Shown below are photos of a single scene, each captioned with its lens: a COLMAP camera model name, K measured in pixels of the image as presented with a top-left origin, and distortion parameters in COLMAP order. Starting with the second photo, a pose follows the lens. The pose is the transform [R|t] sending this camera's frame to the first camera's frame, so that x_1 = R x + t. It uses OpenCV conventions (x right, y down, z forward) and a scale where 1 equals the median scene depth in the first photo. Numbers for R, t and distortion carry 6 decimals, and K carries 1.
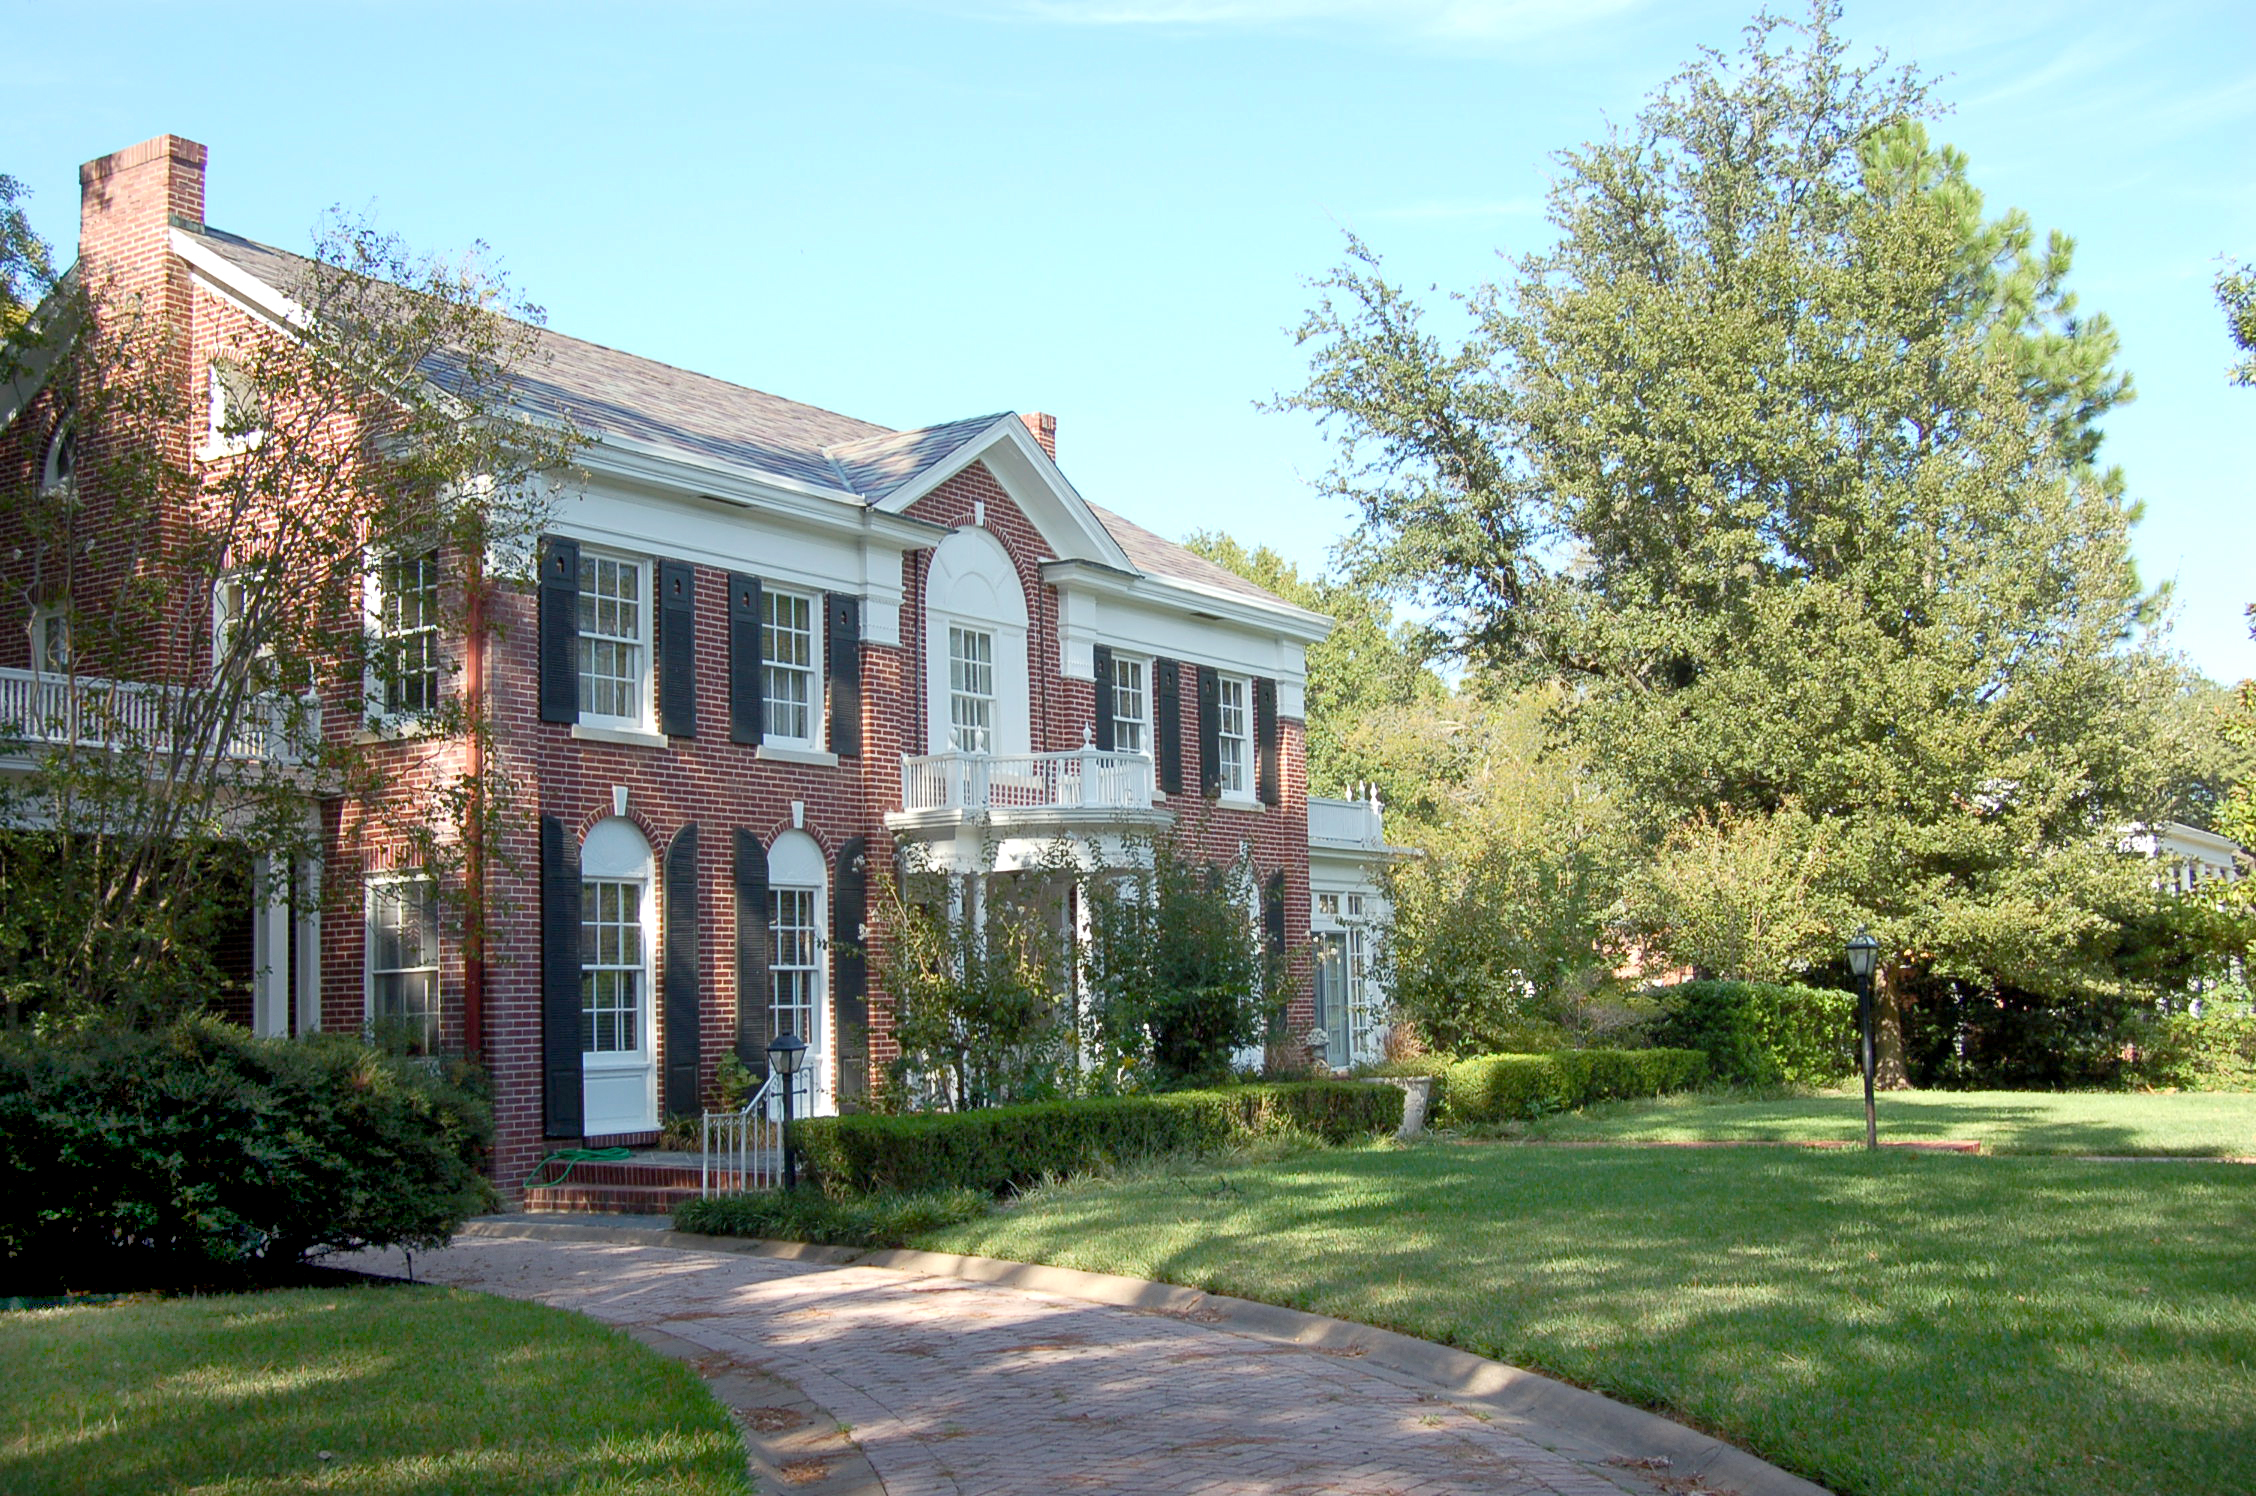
lens RADIAL K [[2509.5, 0, 1128.0], [0, 2509.5, 748.0], [0, 0, 1]] dist [-0.051206, 0.000533]
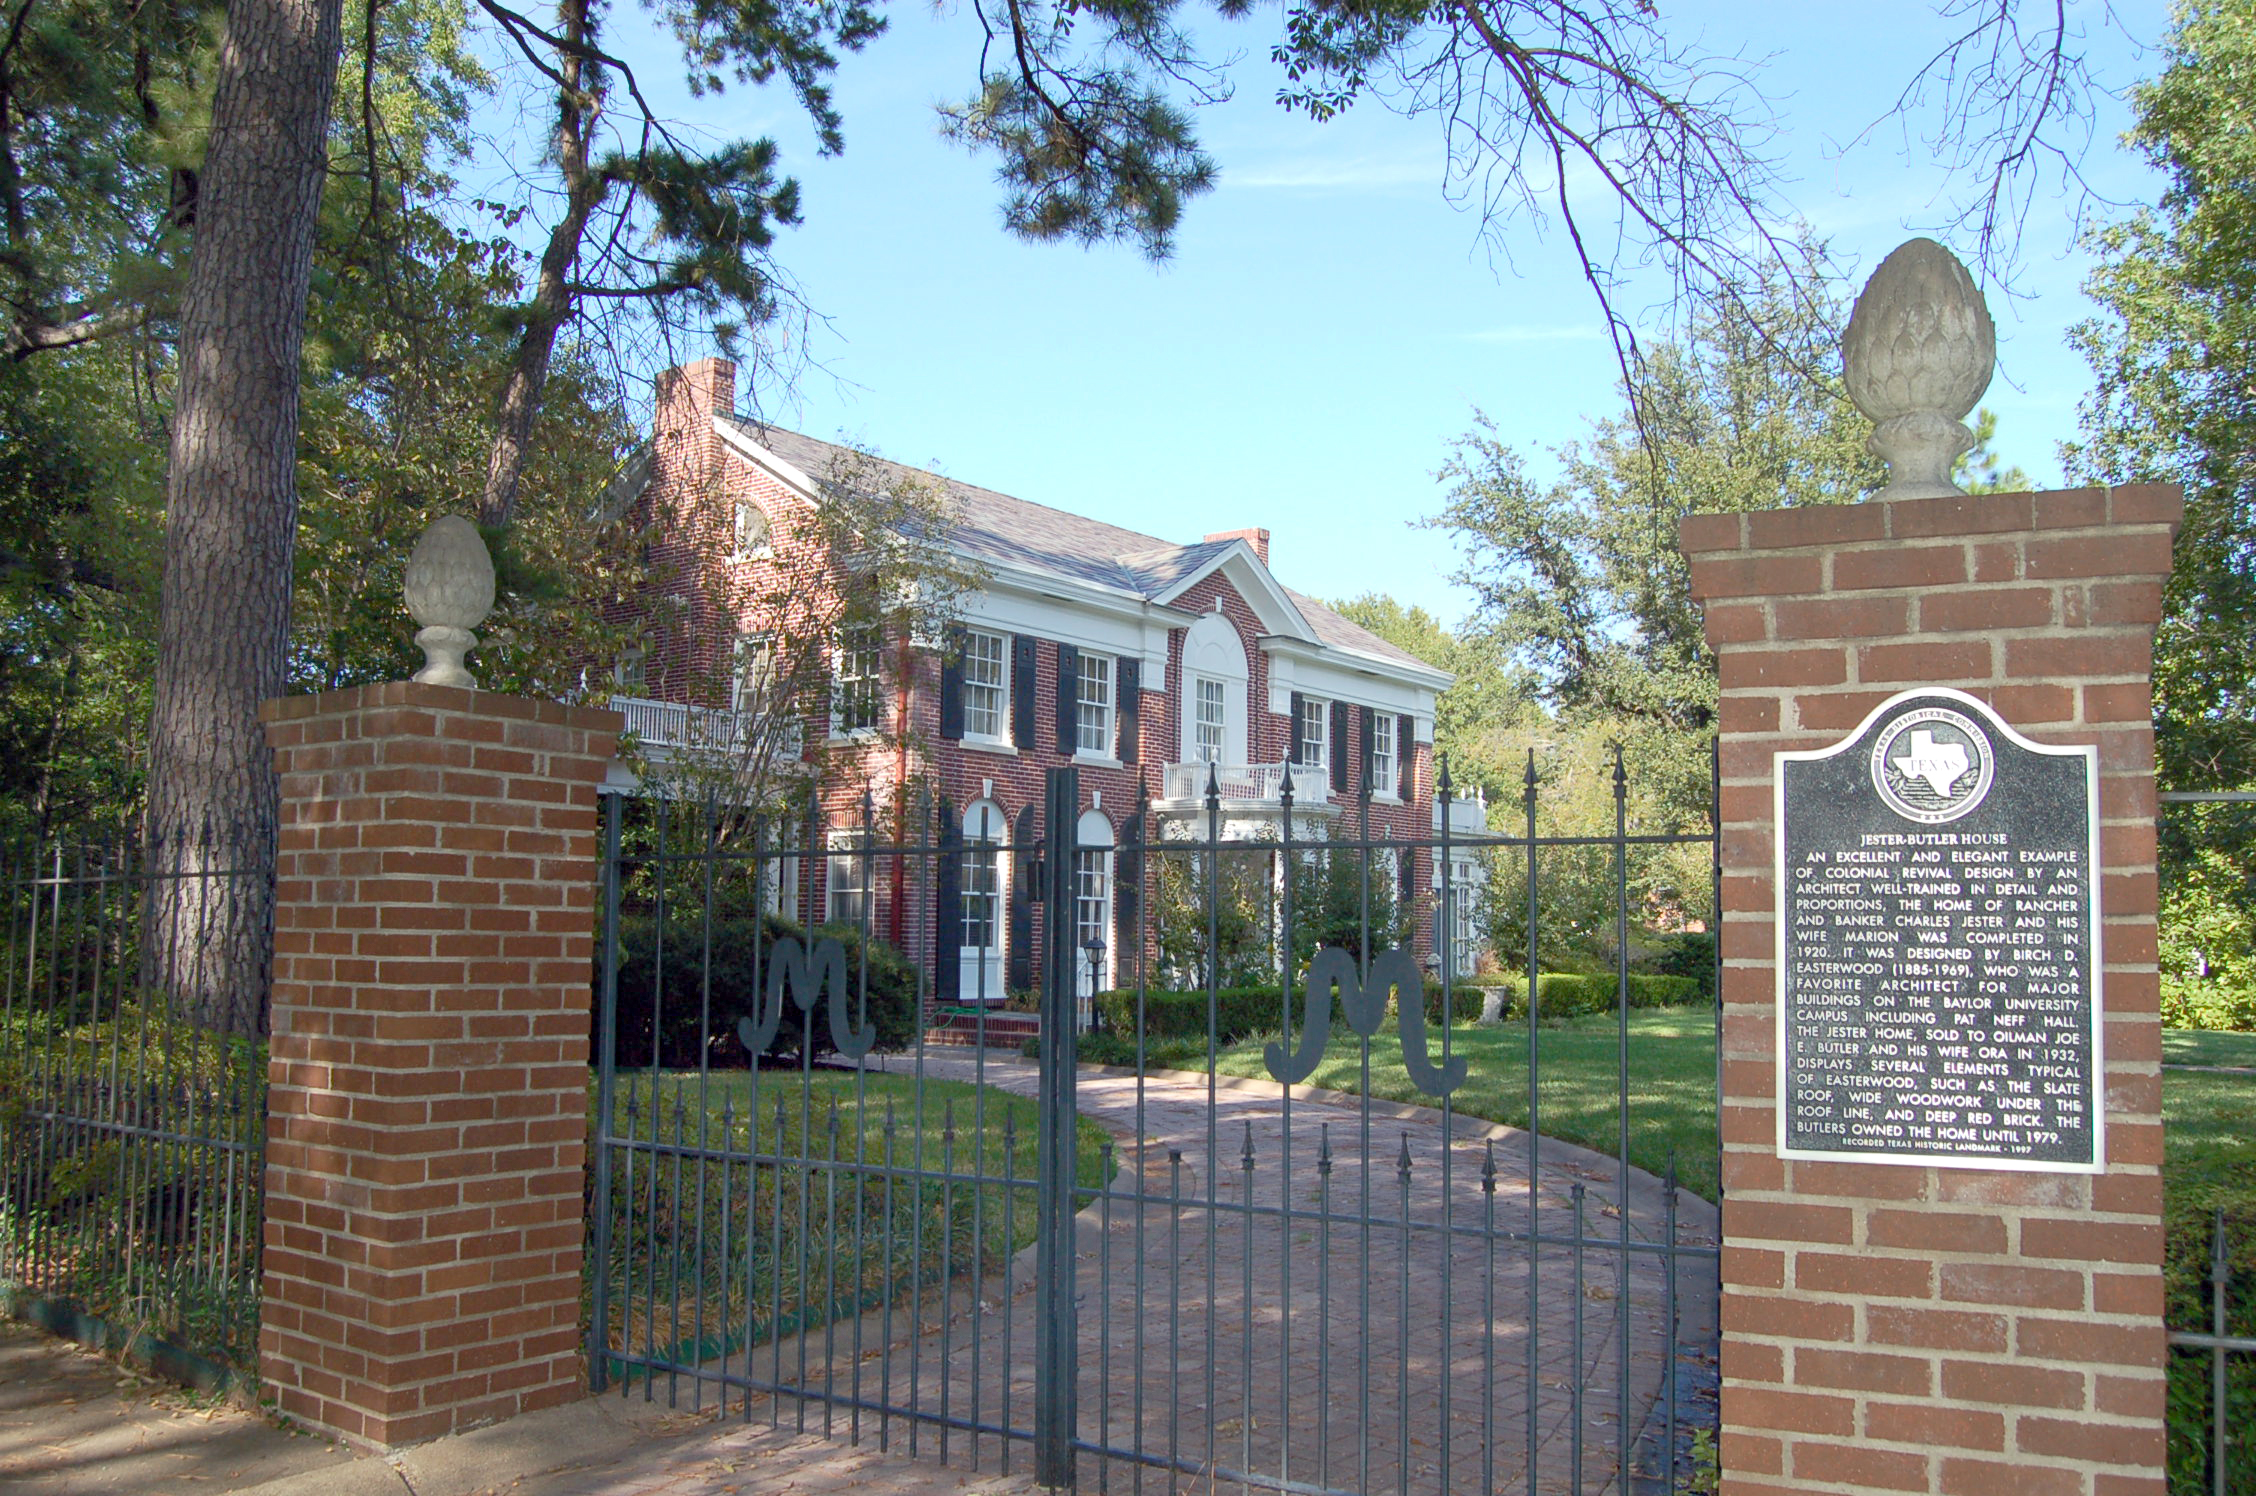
lens RADIAL K [[1889.6, 0, 1130.1], [0, 1889.6, 792.2], [0, 0, 1]] dist [-0.064281, -0.107159]
pose [[0.994990, 0.033404, -0.094227, -0.001192], [-0.030854, 0.999121, 0.028390, -0.010952], [0.095092, -0.025340, 0.995146, -0.146207]]
